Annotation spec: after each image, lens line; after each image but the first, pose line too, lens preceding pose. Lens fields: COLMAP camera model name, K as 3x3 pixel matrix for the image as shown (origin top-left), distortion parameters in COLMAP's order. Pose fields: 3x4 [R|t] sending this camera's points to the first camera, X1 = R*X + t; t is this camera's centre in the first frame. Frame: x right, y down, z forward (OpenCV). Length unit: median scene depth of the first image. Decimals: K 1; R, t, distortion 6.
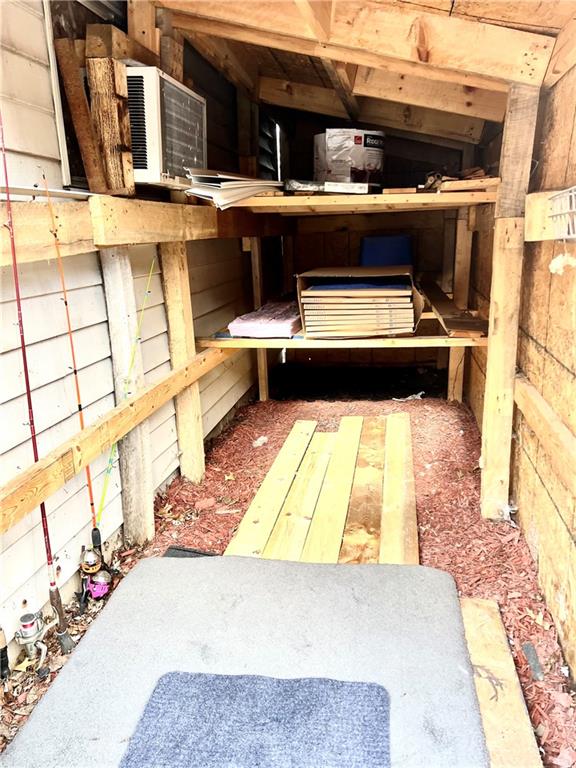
lens RADIAL K [[578.3, 0, 292.6], [0, 578.3, 383.7], [0, 0, 1]] dist [0.055215, -0.035430]
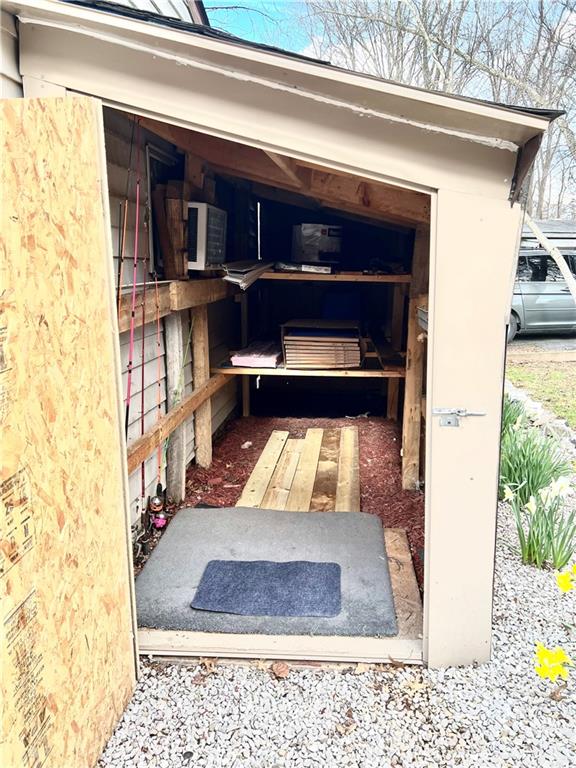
lens RADIAL K [[578.3, 0, 280.7], [0, 578.3, 385.0], [0, 0, 1]] dist [0.055215, -0.035430]
pose [[0.998105, 0.023655, 0.056808, -0.085220], [-0.020683, 0.998415, -0.052351, 0.044675], [-0.057957, 0.051077, 0.997012, -0.512270]]
